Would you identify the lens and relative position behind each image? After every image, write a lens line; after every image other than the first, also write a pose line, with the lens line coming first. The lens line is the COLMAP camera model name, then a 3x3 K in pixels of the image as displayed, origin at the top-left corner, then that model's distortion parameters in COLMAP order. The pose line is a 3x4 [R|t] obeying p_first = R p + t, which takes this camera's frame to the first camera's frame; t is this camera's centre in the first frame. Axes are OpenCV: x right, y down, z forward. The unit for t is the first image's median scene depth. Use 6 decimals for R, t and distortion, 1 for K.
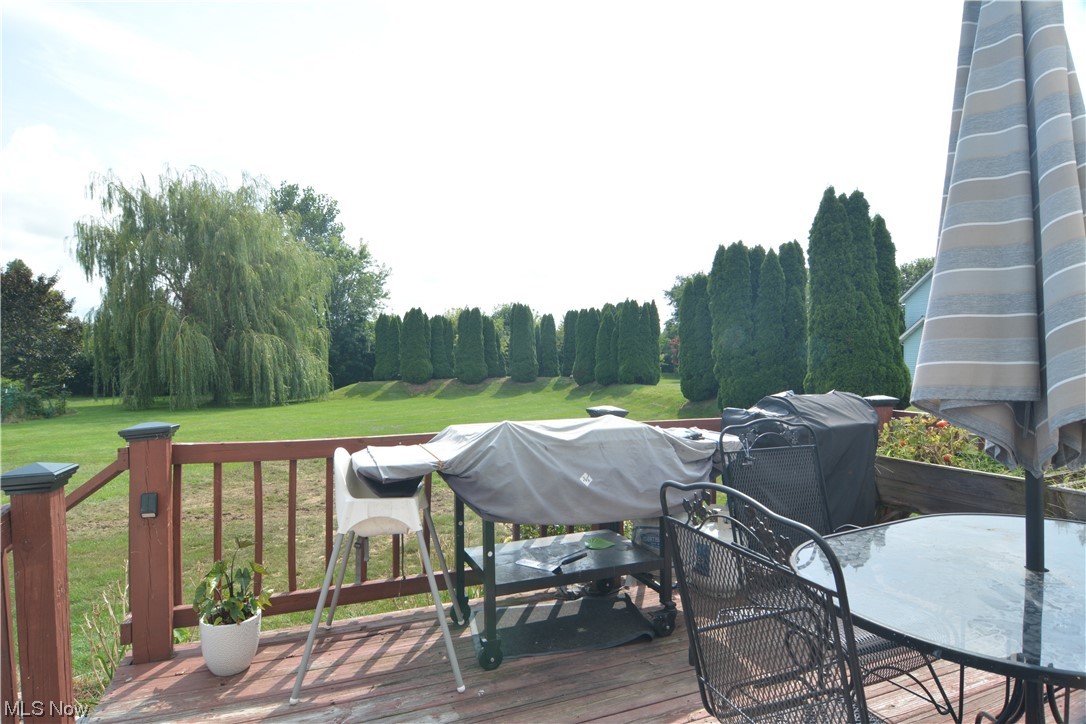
lens RADIAL K [[584.3, 0, 543.6], [0, 584.3, 358.6], [0, 0, 1]] dist [-0.000976, 0.000044]
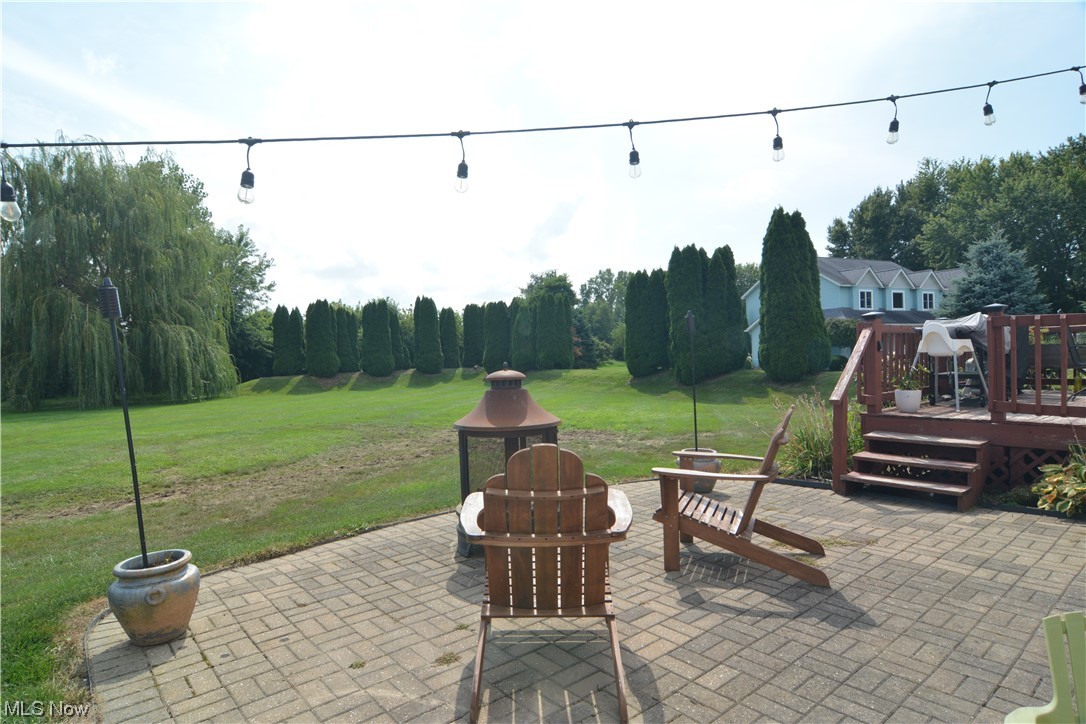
lens RADIAL K [[595.3, 0, 541.1], [0, 595.3, 364.2], [0, 0, 1]] dist [0.005481, -0.000081]
pose [[0.952438, -0.022927, 0.303868, -0.185307], [0.020515, 0.999728, 0.011129, 0.018118], [-0.304040, -0.004366, 0.952649, -0.061982]]
